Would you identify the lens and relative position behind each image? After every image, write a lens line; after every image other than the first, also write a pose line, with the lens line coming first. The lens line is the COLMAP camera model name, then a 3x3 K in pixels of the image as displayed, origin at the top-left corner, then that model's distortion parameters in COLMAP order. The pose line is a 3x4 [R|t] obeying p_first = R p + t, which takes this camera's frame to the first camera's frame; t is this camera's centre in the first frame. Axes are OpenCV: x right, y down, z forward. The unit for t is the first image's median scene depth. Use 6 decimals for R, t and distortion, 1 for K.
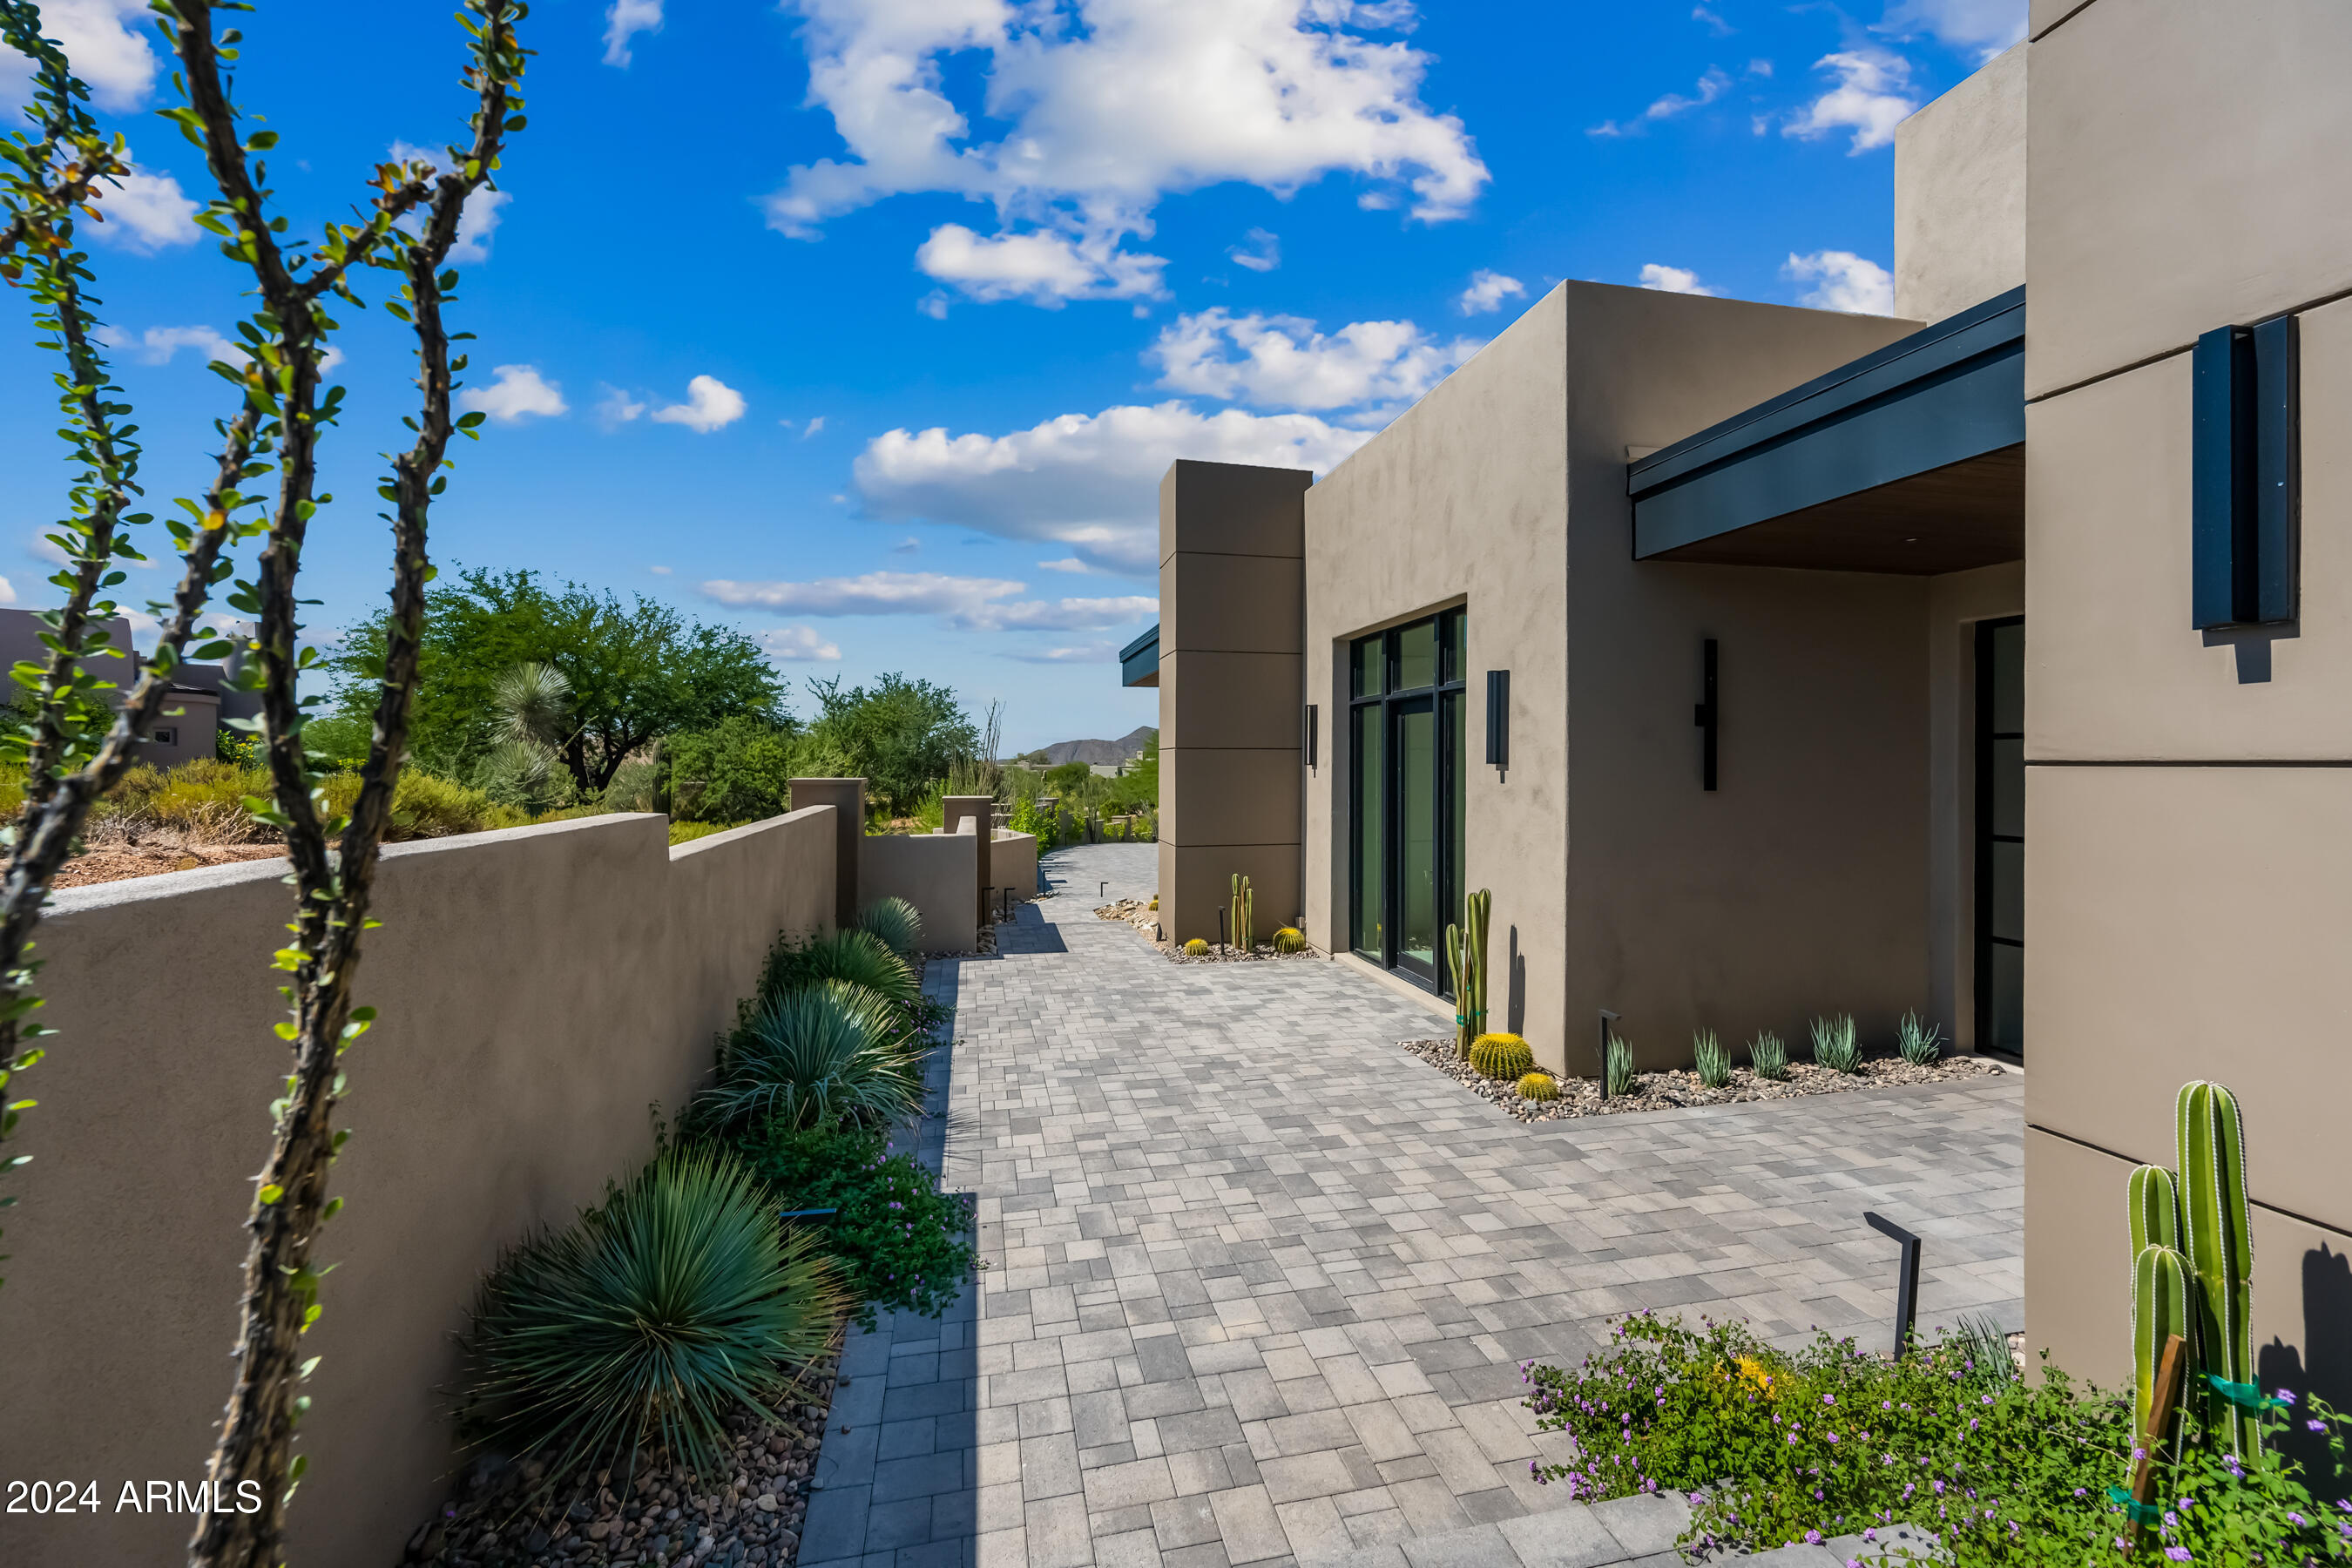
lens RADIAL K [[938.3, 0, 1193.8], [0, 938.3, 766.2], [0, 0, 1]] dist [-0.003019, 0.000074]
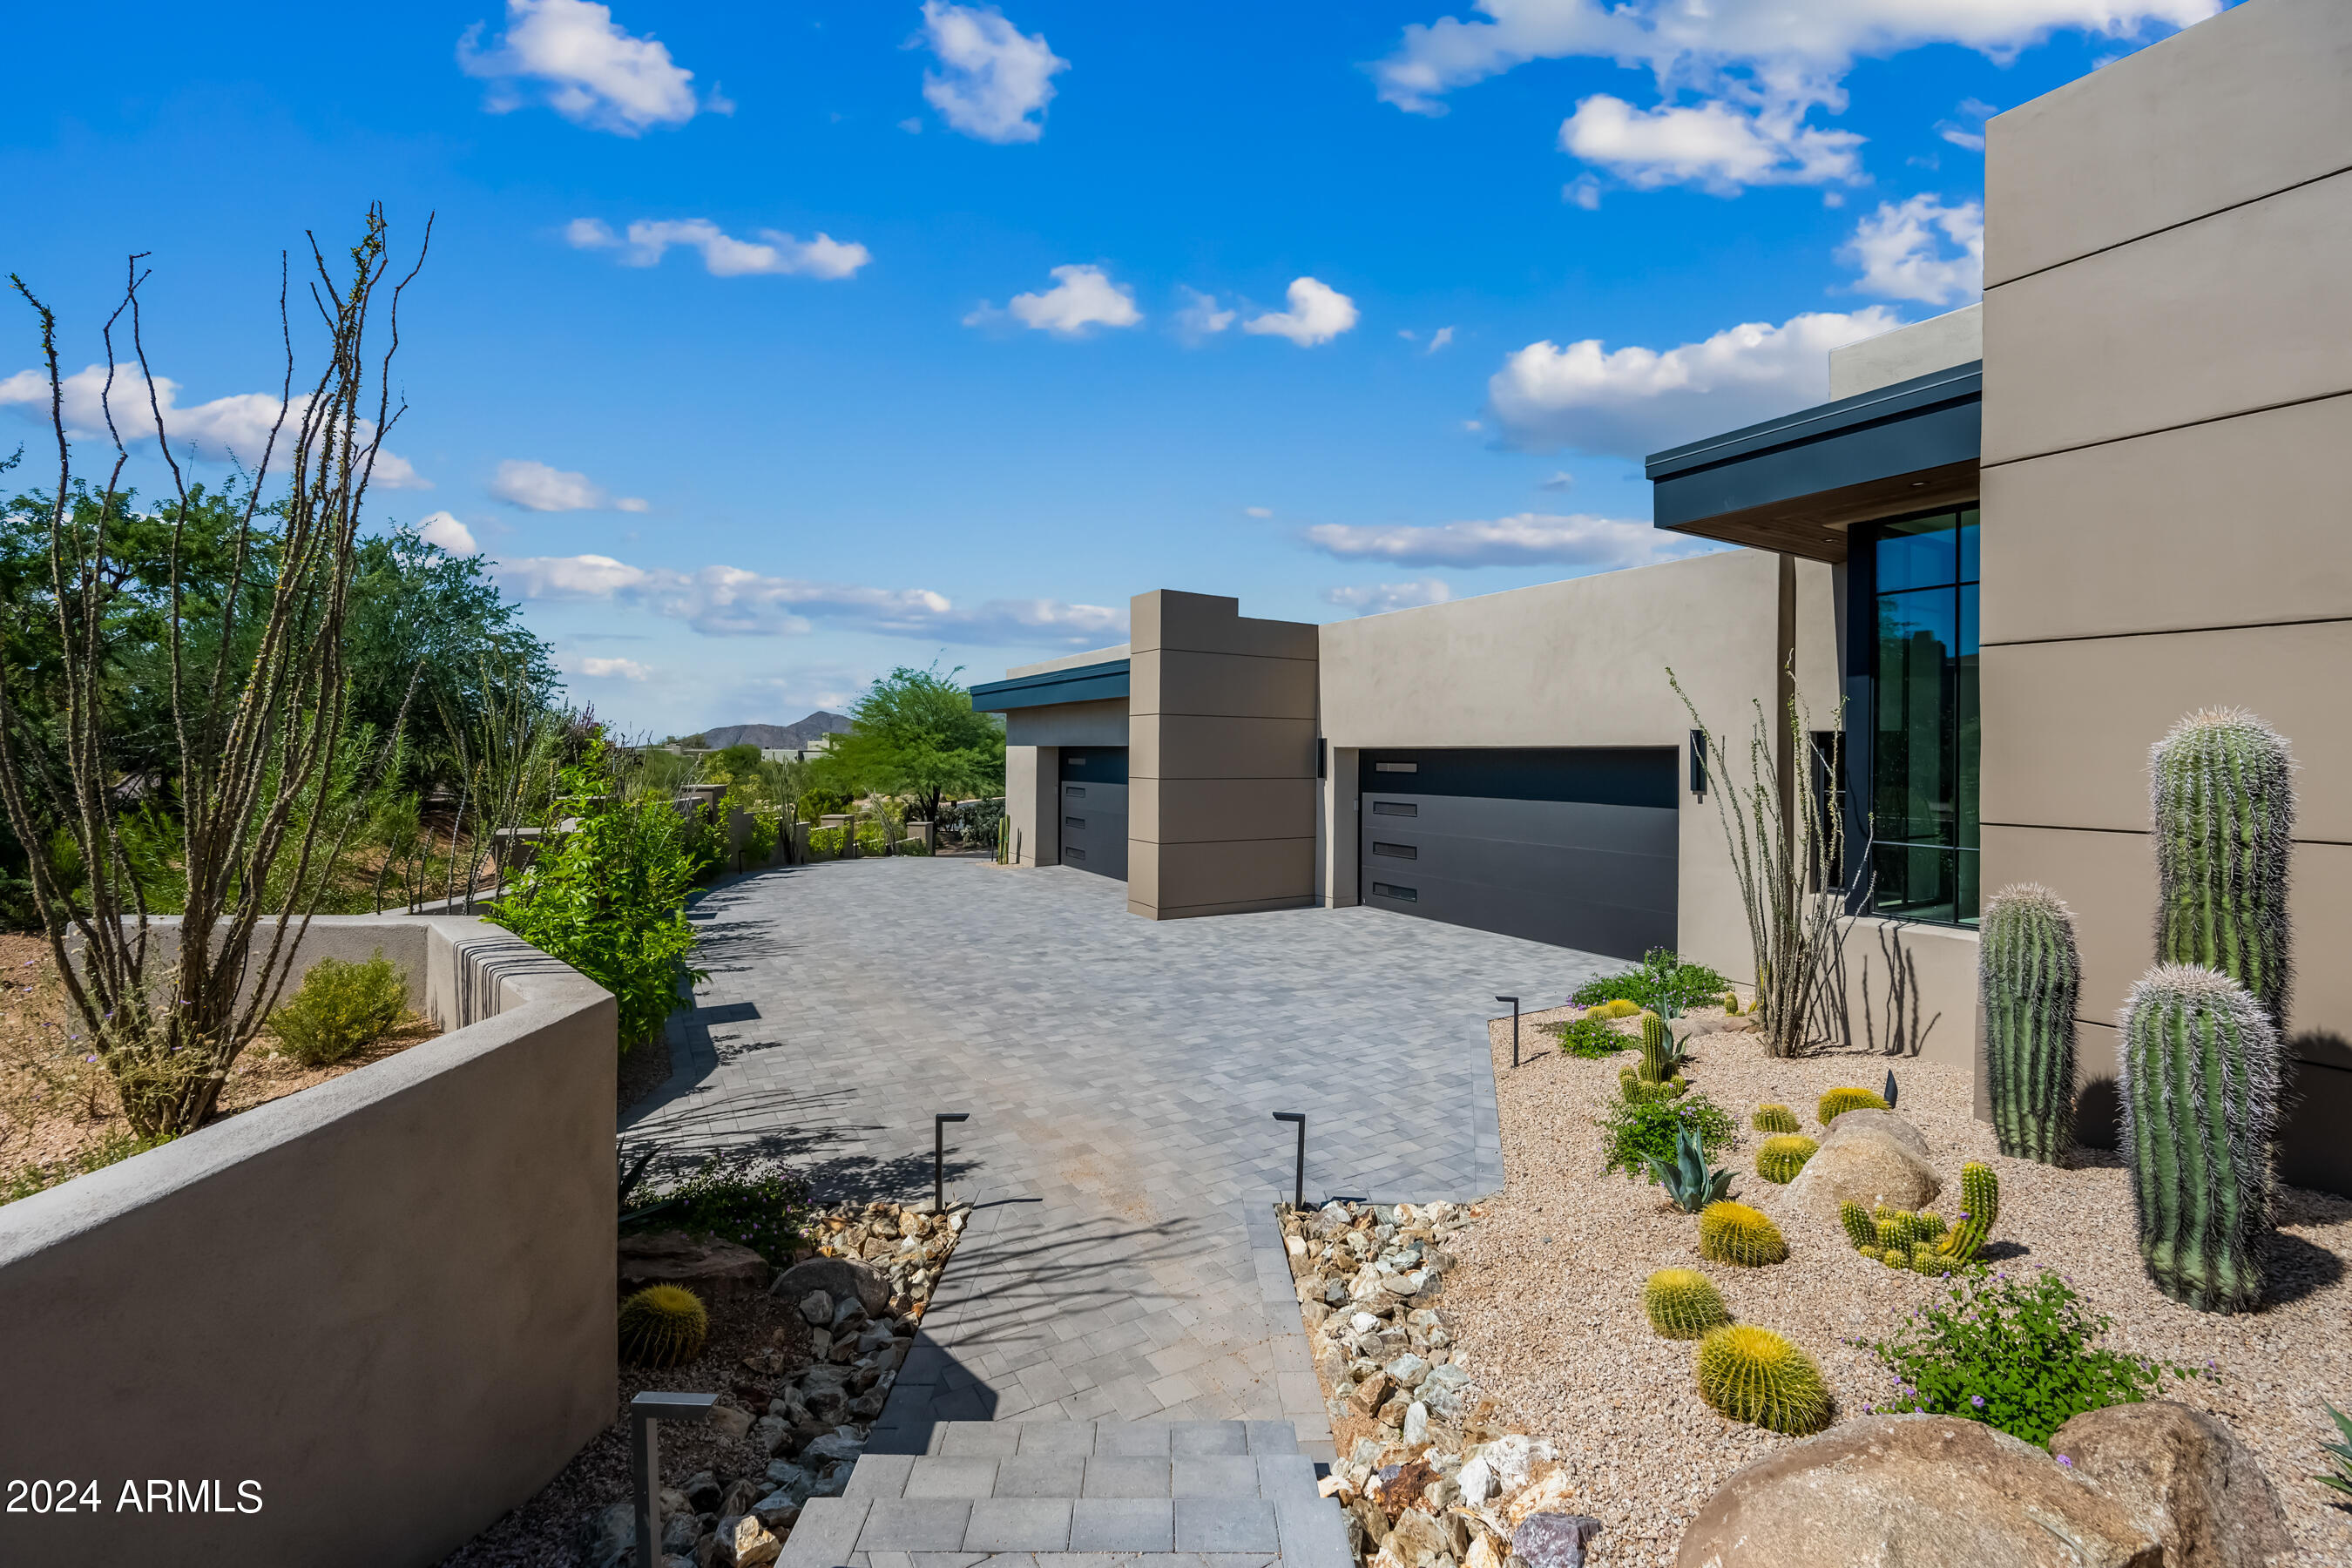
lens RADIAL K [[938.3, 0, 1153.3], [0, 938.3, 745.5], [0, 0, 1]] dist [-0.003019, 0.000074]
pose [[0.999991, -0.002679, -0.003378, -0.654885], [0.002659, 0.999979, -0.005946, 0.000278], [0.003394, 0.005937, 0.999977, 0.174955]]
